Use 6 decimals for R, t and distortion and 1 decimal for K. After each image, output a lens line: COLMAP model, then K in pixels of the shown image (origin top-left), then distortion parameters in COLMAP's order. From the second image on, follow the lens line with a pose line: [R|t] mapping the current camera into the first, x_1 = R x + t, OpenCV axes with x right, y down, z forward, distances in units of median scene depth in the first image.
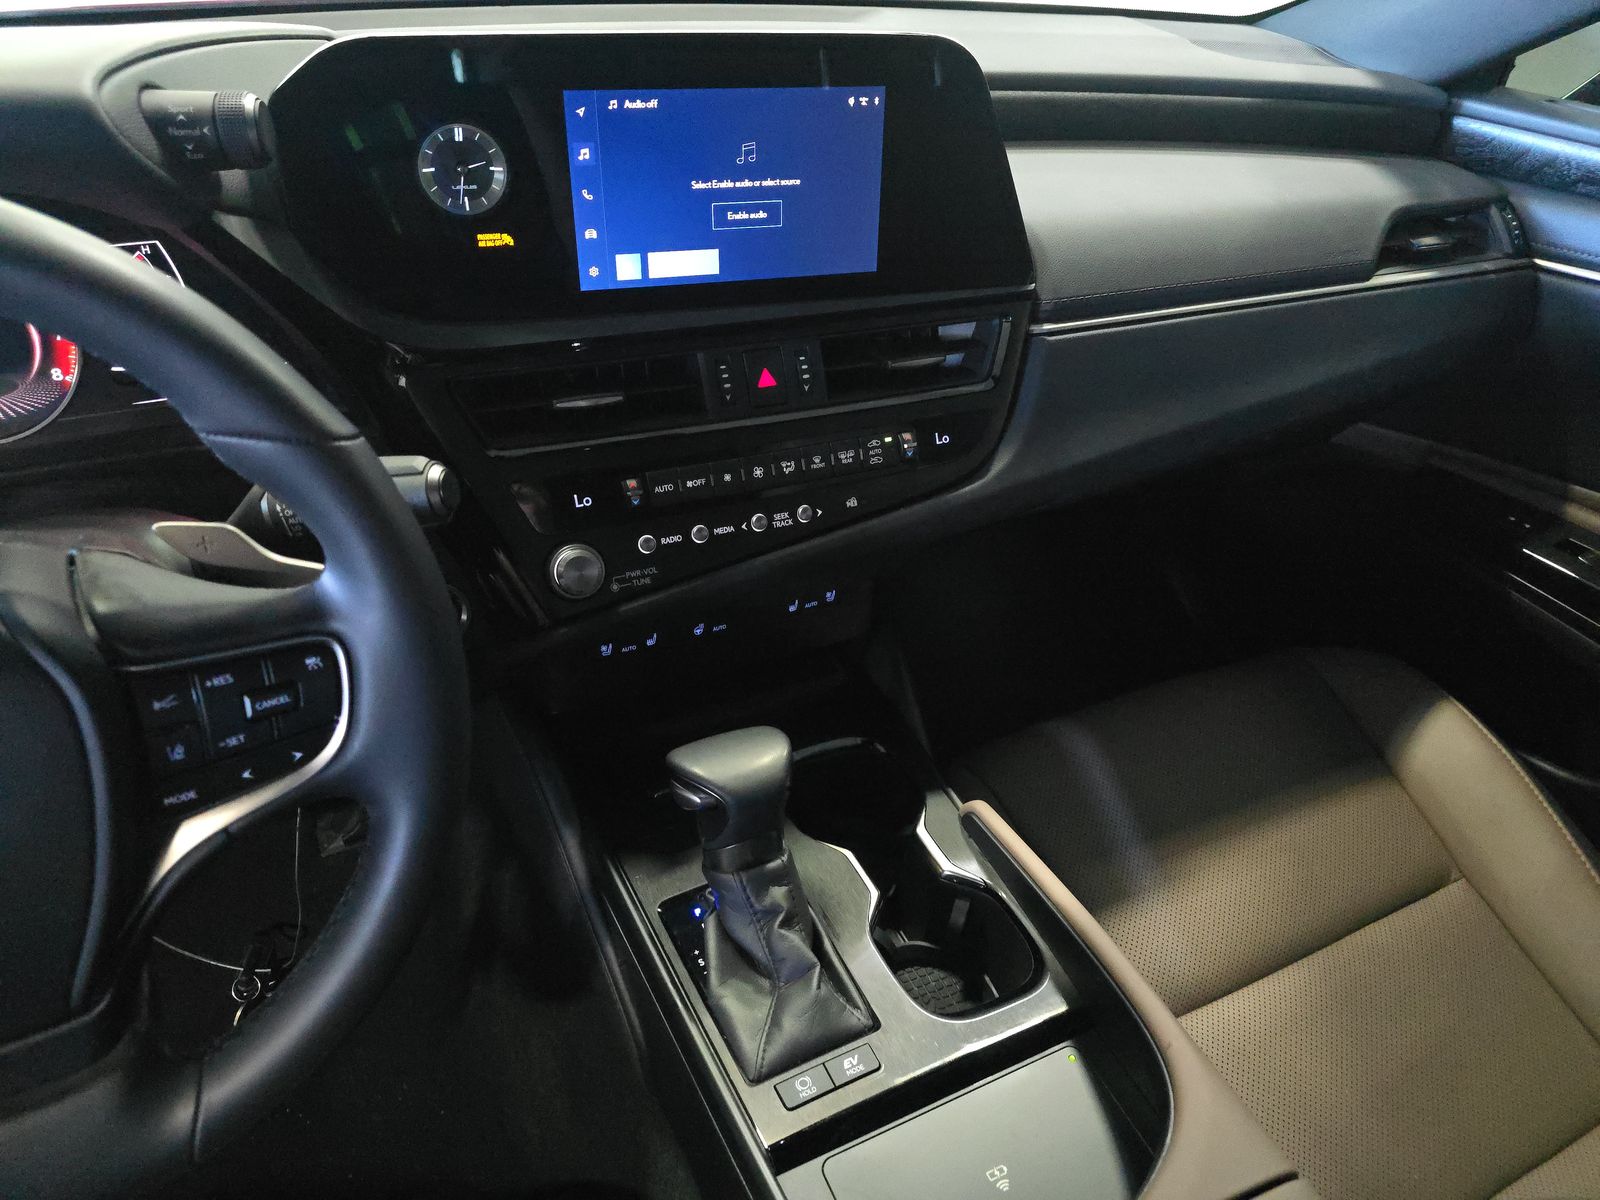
lens RADIAL K [[1086.0, 0, 802.0], [0, 1086.0, 597.1], [0, 0, 1]] dist [0.020983, -0.017111]
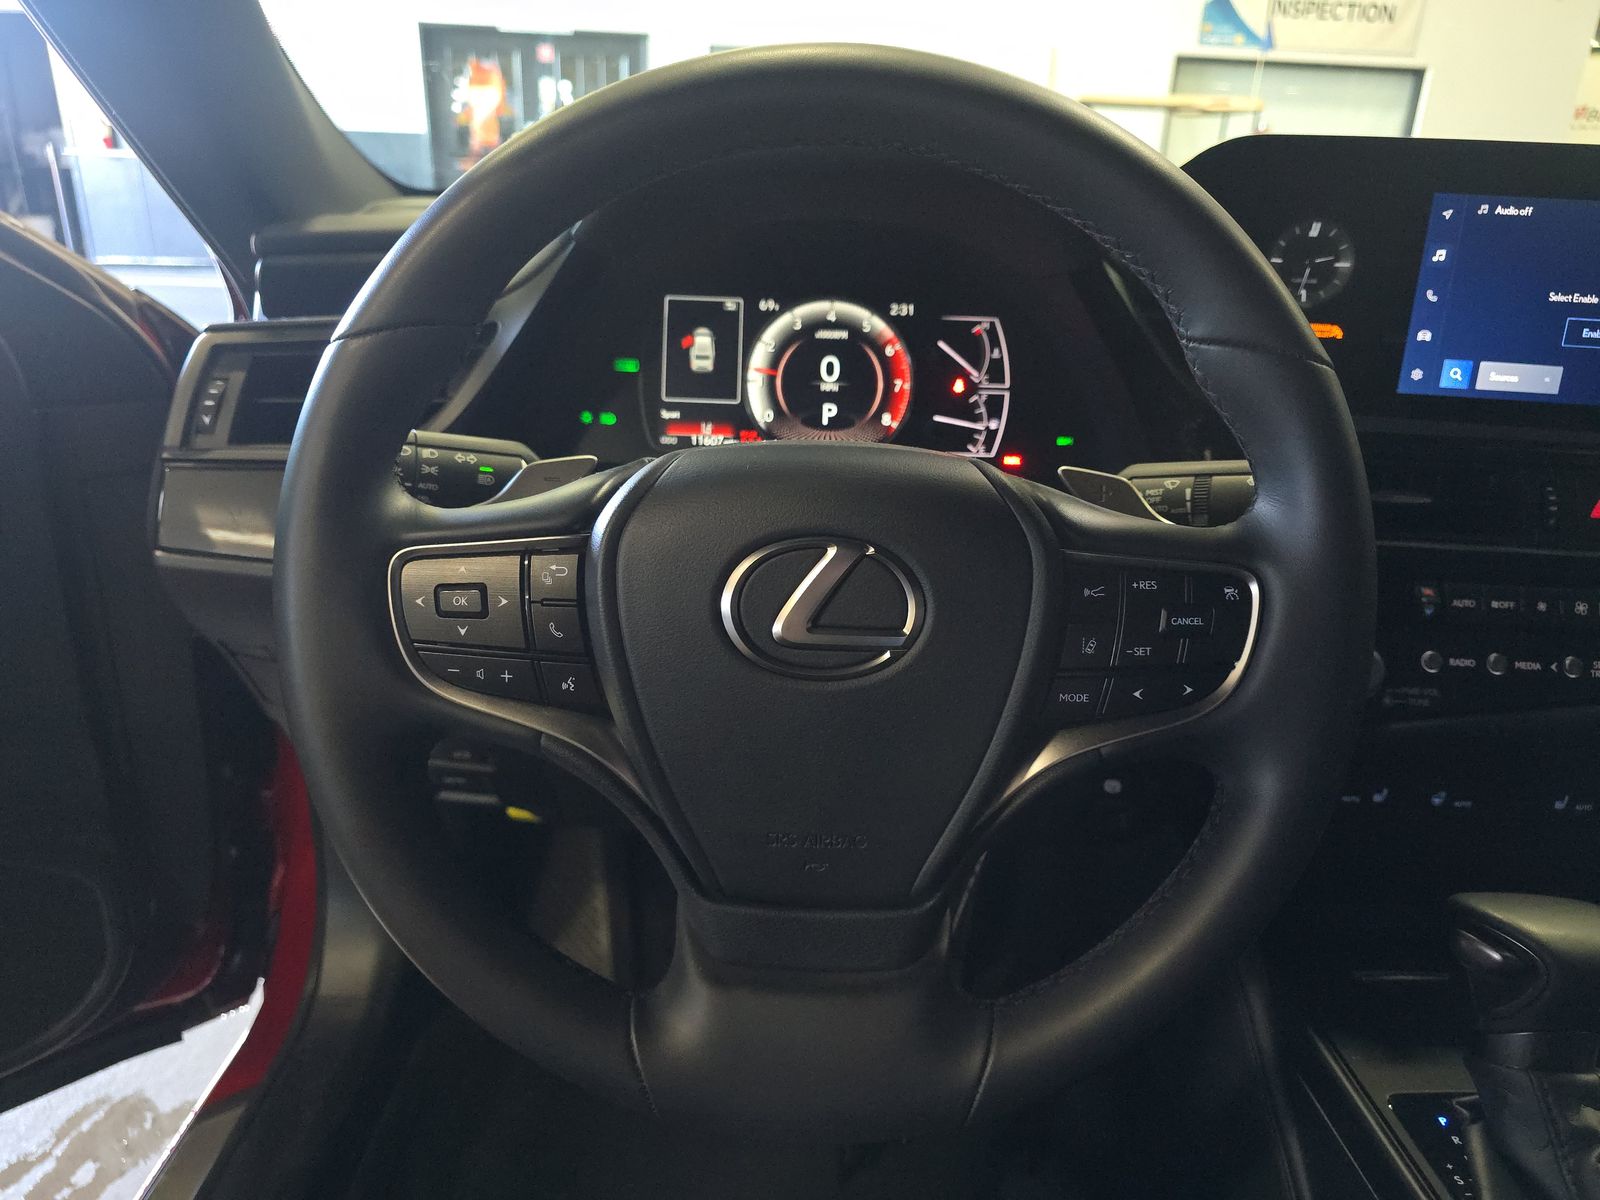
lens RADIAL K [[1086.0, 0, 740.5], [0, 1086.0, 644.5], [0, 0, 1]] dist [0.020983, -0.017111]
pose [[0.904668, 0.142819, -0.401472, -0.309525], [-0.252105, 0.938966, -0.234062, 0.299697], [0.343540, 0.312961, 0.885458, 0.016977]]
